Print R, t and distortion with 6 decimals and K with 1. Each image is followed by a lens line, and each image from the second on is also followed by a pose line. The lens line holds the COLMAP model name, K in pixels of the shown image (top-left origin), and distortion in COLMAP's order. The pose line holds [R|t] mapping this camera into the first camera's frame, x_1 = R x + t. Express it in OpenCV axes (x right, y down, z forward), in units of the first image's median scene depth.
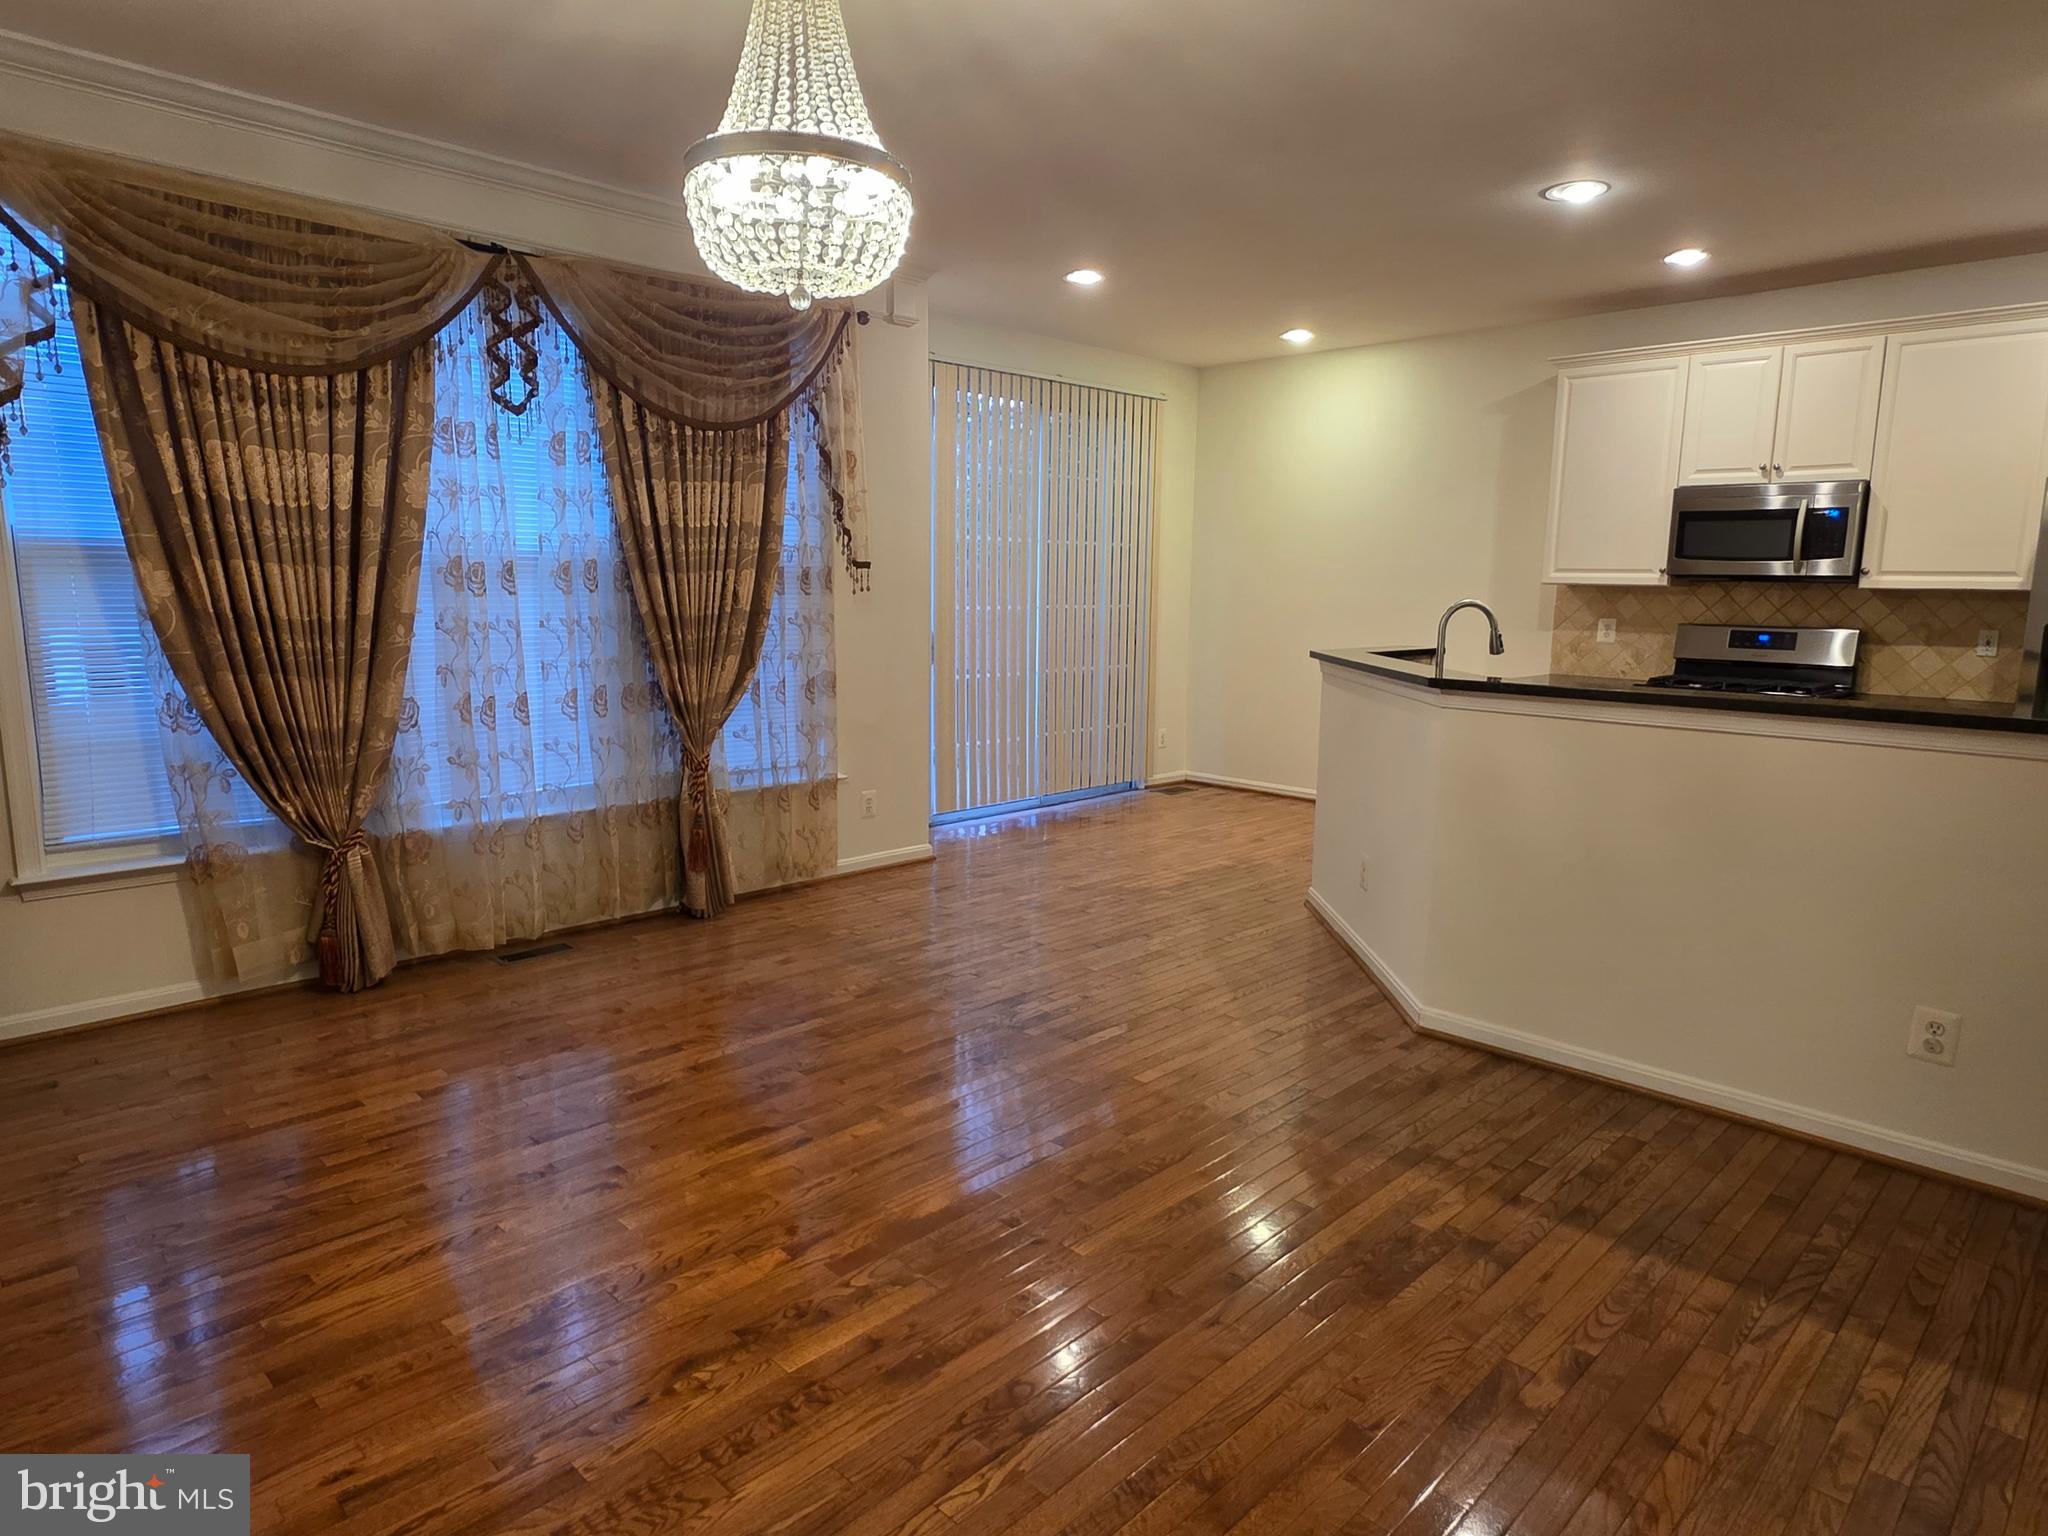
lens RADIAL K [[1222.0, 0, 1039.5], [0, 1222.0, 772.6], [0, 0, 1]] dist [0.005600, -0.003159]
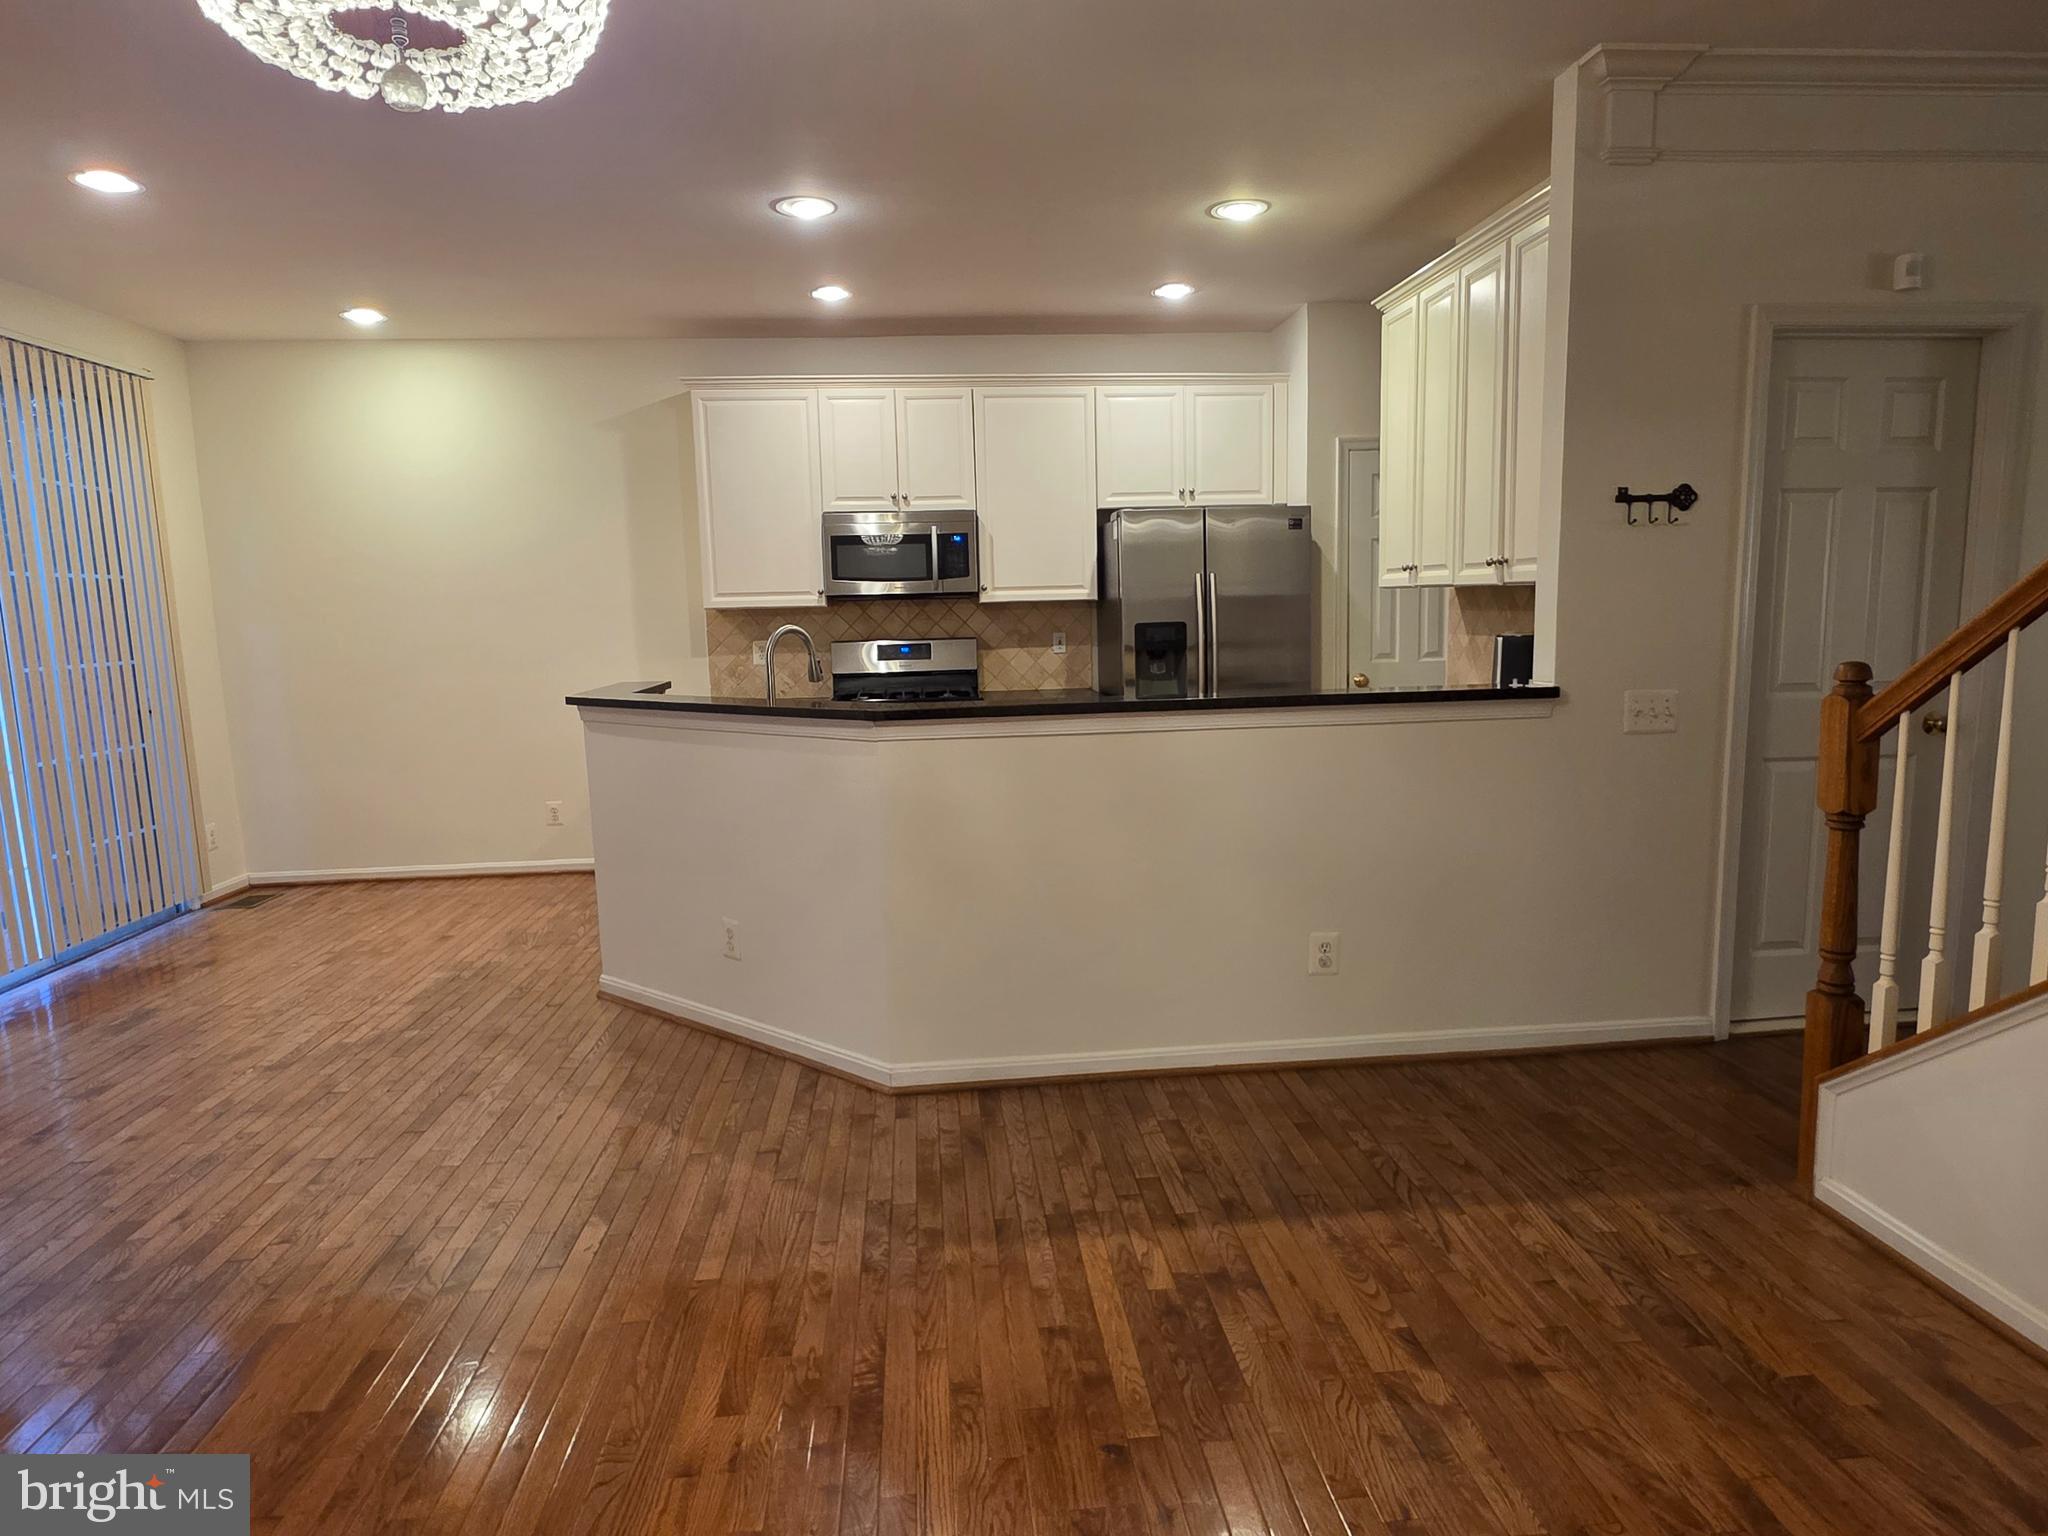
lens RADIAL K [[1222.0, 0, 1029.5], [0, 1222.0, 768.7], [0, 0, 1]] dist [0.005600, -0.003159]
pose [[0.646564, -0.133164, 0.751147, -0.224223], [0.153064, 0.987268, 0.043271, -0.042209], [-0.747346, 0.086996, 0.658715, 0.240158]]
